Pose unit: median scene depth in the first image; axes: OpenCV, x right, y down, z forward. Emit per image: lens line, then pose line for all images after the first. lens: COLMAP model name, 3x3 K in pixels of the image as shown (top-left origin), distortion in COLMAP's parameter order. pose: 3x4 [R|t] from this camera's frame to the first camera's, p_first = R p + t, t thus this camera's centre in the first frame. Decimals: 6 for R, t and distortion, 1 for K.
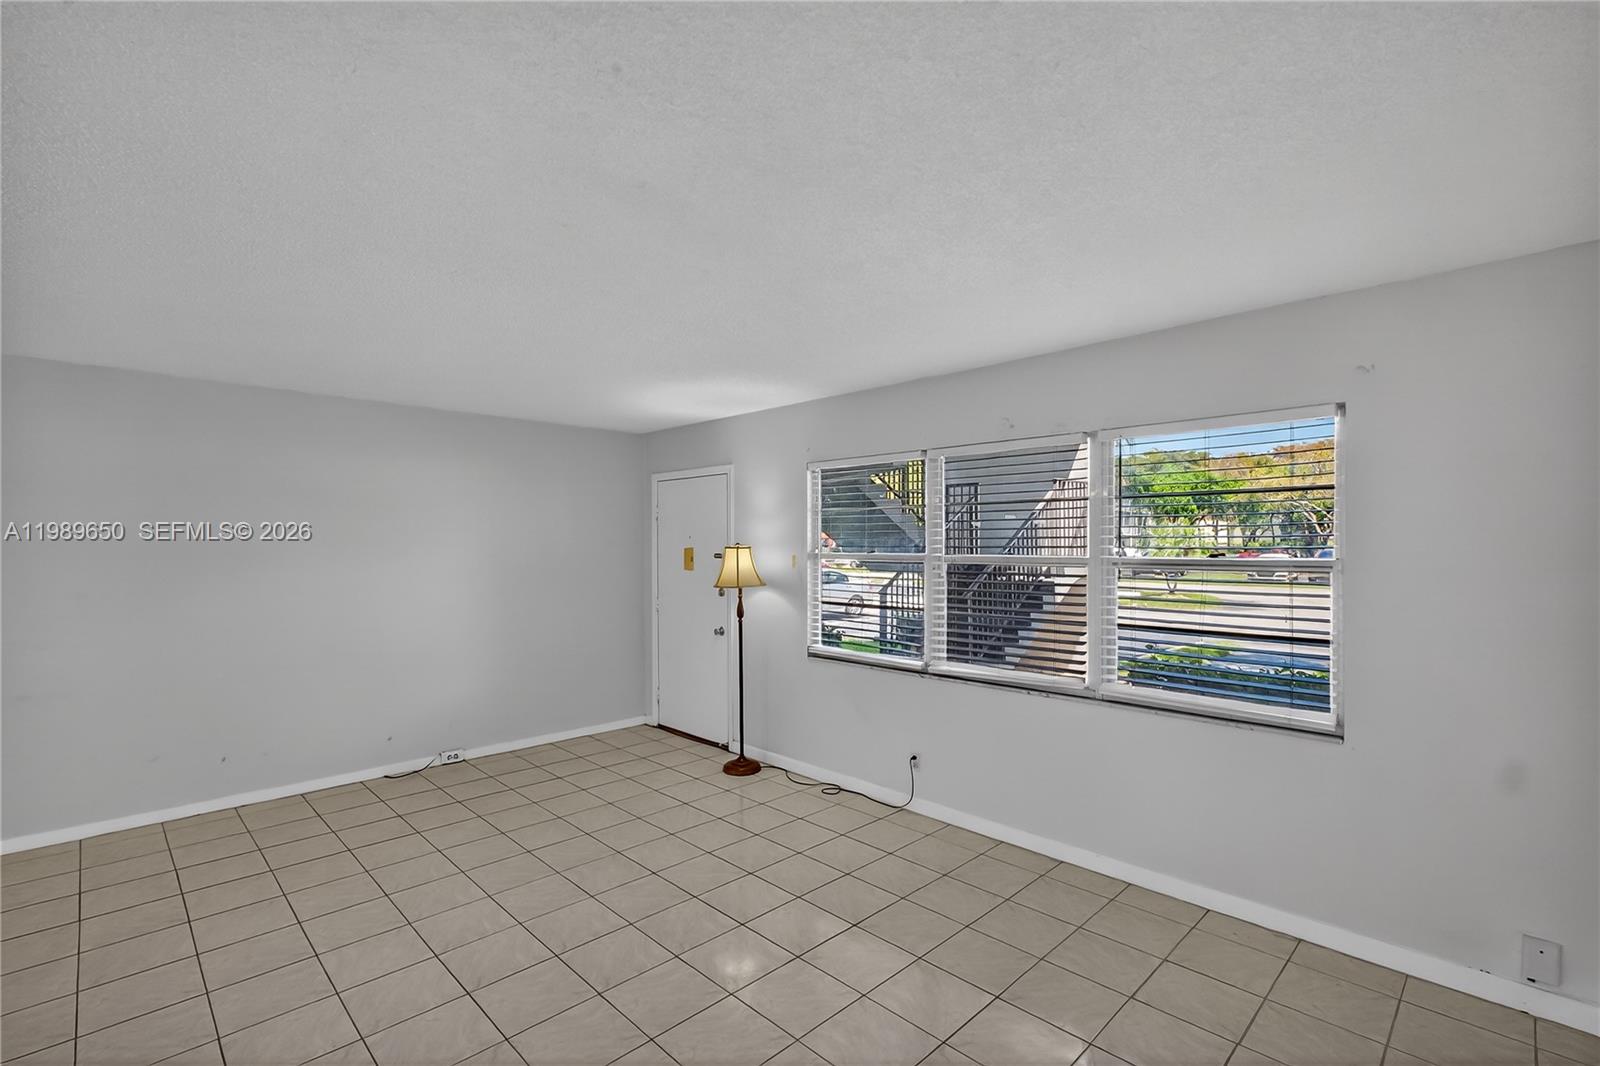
lens RADIAL K [[712.6, 0, 790.6], [0, 712.6, 523.6], [0, 0, 1]] dist [0.000772, 0.000513]
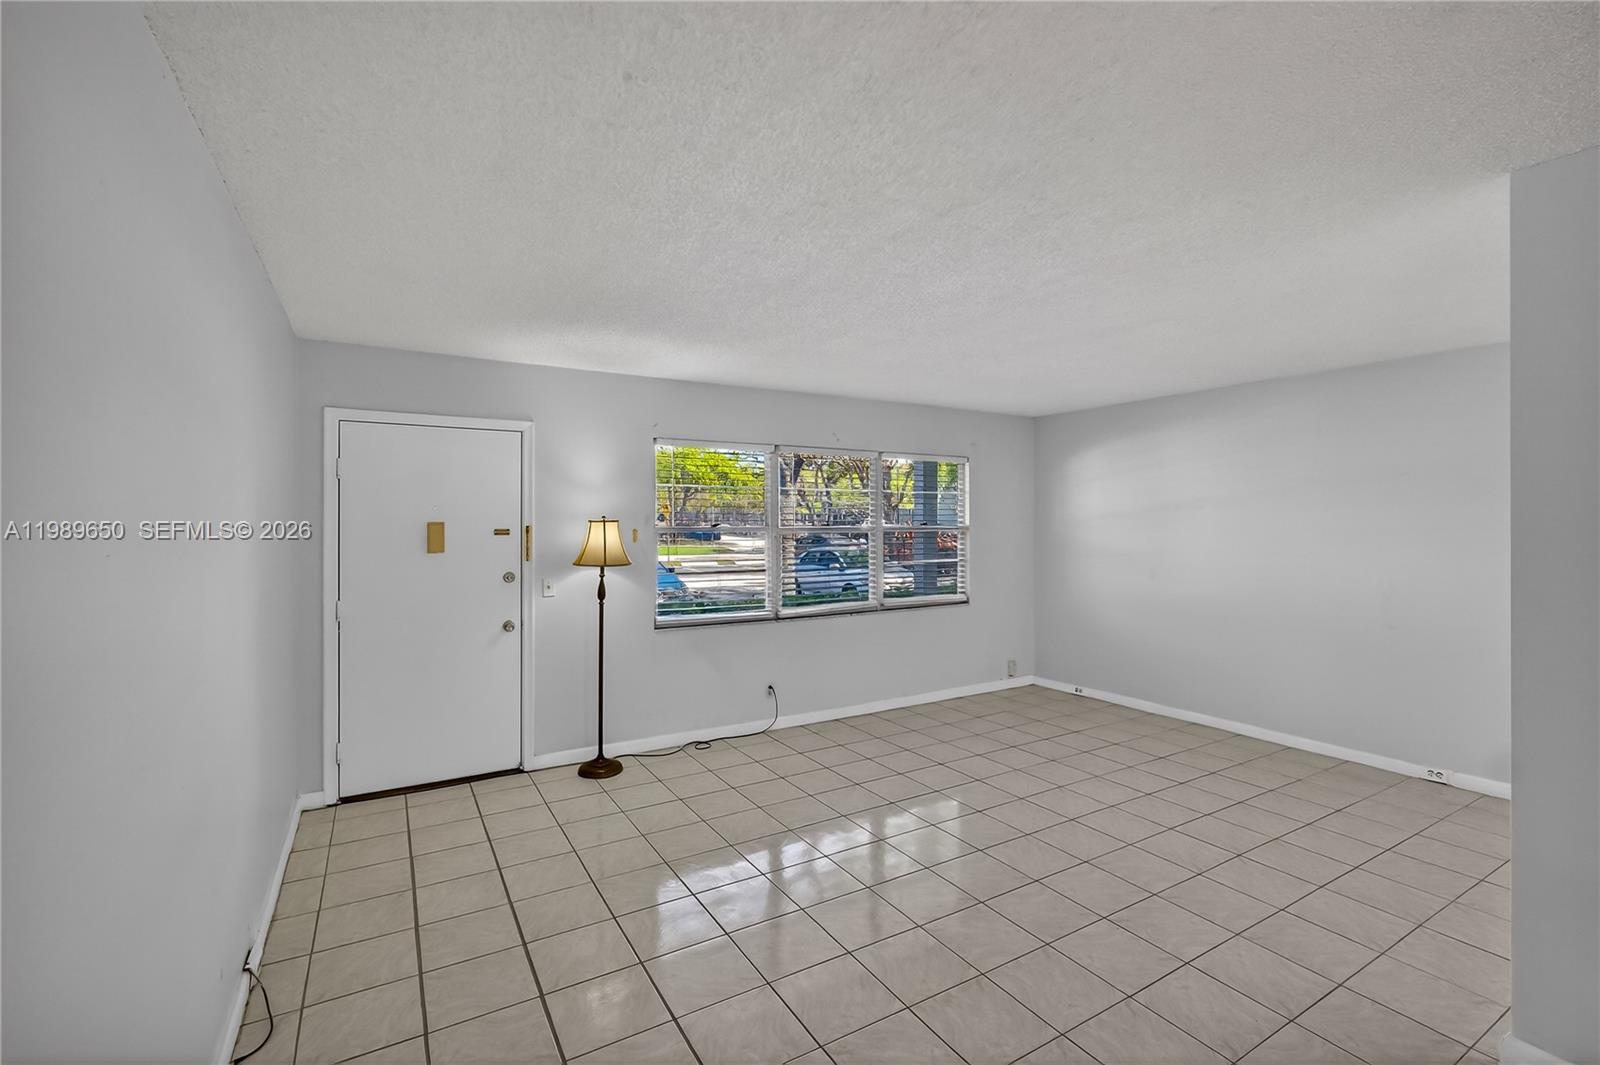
lens RADIAL K [[712.6, 0, 790.6], [0, 712.6, 523.1], [0, 0, 1]] dist [0.000772, 0.000513]
pose [[0.257049, 0.004027, 0.966390, -0.890755], [-0.014233, 0.999899, -0.000380, 0.035536], [-0.966294, -0.013657, 0.257080, 0.565775]]
